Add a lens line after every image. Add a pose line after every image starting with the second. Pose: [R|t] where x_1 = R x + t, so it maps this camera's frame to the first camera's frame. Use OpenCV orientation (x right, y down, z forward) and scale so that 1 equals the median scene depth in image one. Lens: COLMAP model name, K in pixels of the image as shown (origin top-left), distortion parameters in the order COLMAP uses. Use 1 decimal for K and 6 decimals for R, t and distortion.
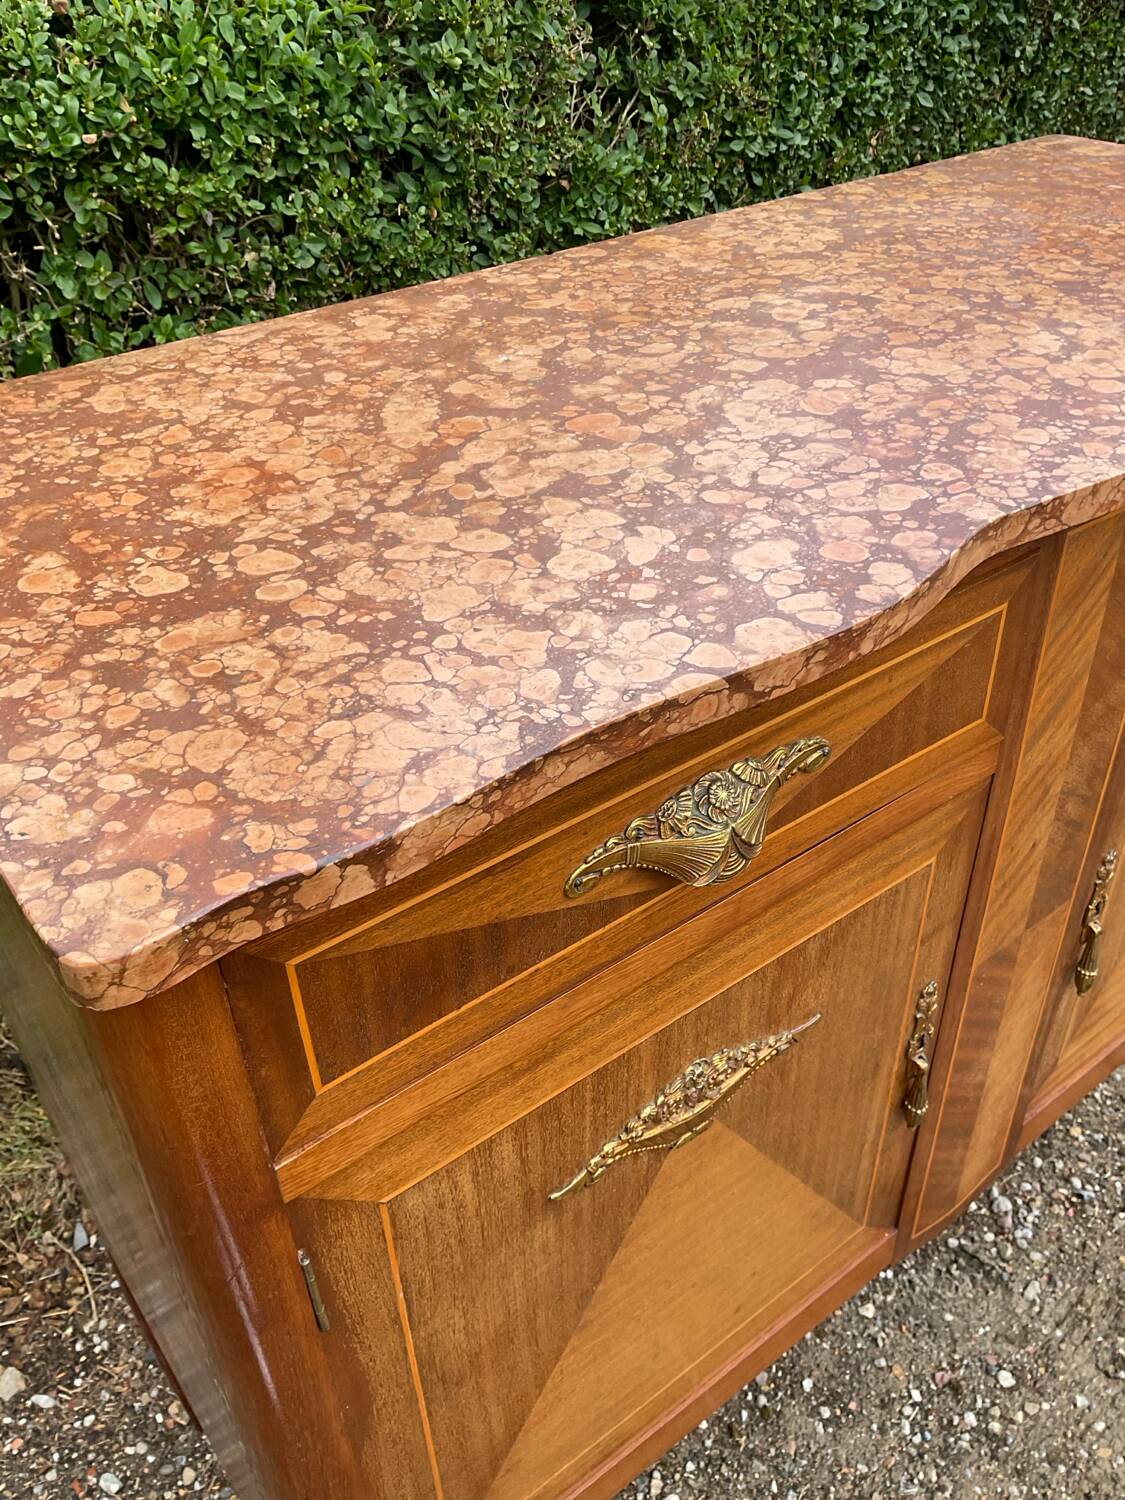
lens RADIAL K [[1252.2, 0, 566.2], [0, 1252.2, 757.0], [0, 0, 1]] dist [0.040783, -0.077234]
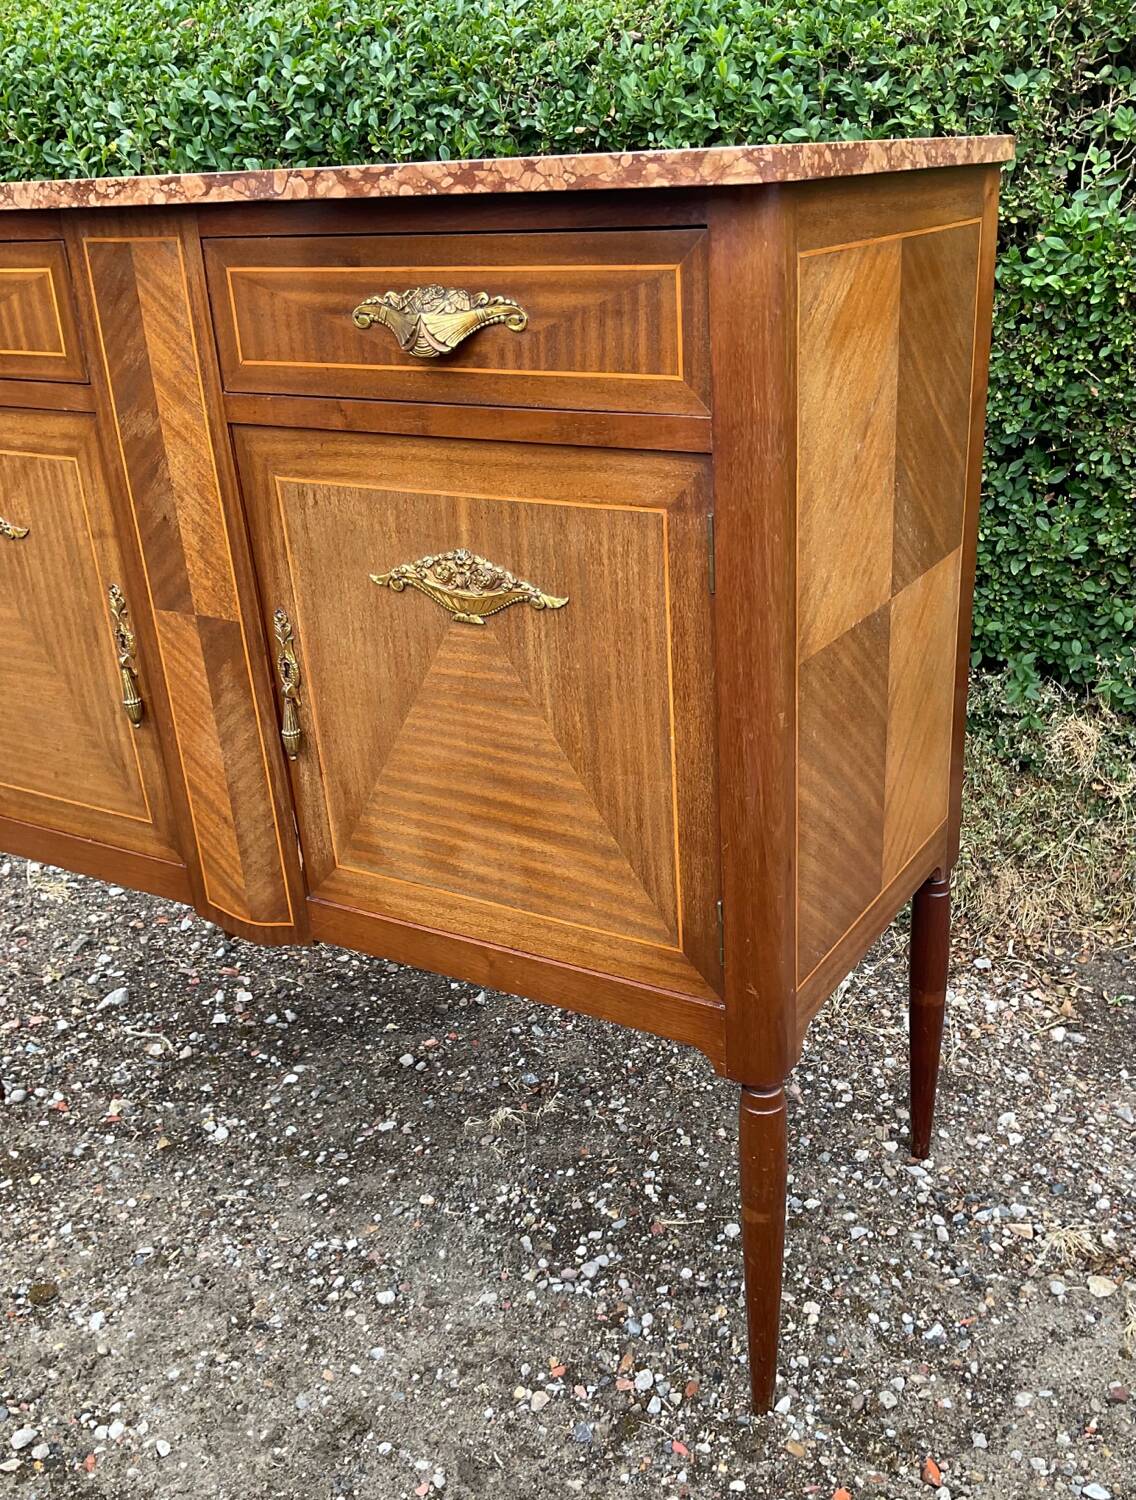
lens RADIAL K [[1409.8, 0, 626.9], [0, 1409.8, 802.8], [0, 0, 1]] dist [0.114774, -0.227288]
pose [[0.385235, 0.393612, -0.834663, 1.268503], [-0.521641, 0.838987, 0.154890, -0.111028], [0.761239, 0.375725, 0.528532, 0.424304]]
